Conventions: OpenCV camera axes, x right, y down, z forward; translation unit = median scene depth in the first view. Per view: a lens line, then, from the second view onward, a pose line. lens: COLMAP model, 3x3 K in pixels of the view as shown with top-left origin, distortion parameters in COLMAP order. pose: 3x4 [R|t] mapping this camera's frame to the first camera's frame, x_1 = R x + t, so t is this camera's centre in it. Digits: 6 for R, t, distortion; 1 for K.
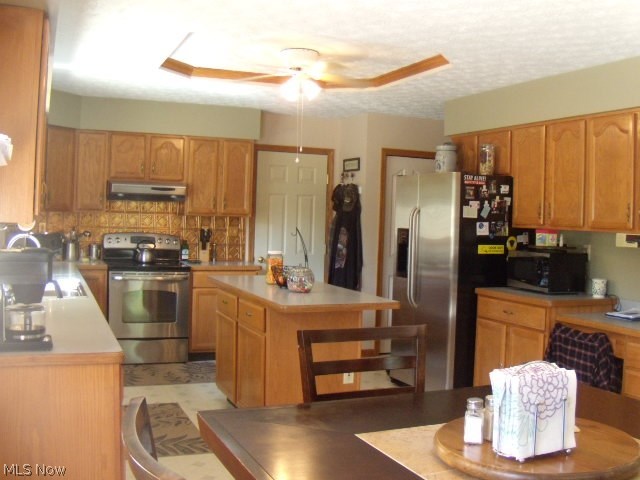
lens RADIAL K [[723.9, 0, 346.2], [0, 723.9, 221.3], [0, 0, 1]] dist [-0.253959, 0.307352]
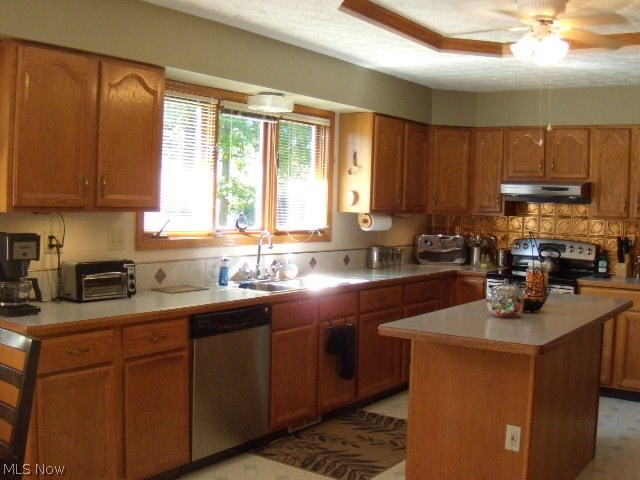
lens RADIAL K [[723.9, 0, 346.2], [0, 723.9, 221.3], [0, 0, 1]] dist [-0.253959, 0.307352]
pose [[0.532963, 0.010780, -0.846070, 0.347672], [-0.025733, 0.999663, -0.003473, 0.003673], [0.845747, 0.023623, 0.533061, 0.333815]]
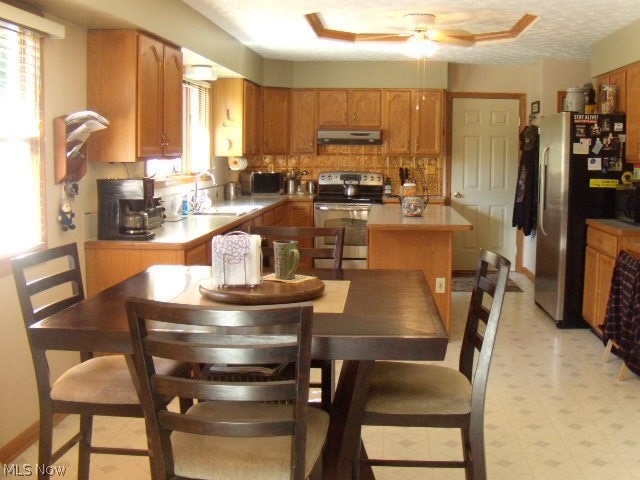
lens RADIAL K [[723.9, 0, 346.2], [0, 723.9, 221.3], [0, 0, 1]] dist [-0.253959, 0.307352]
pose [[0.887481, 0.021523, -0.460342, 0.288942], [0.014195, 0.997158, 0.073988, 0.010438], [0.460626, -0.072198, 0.884653, -0.093083]]
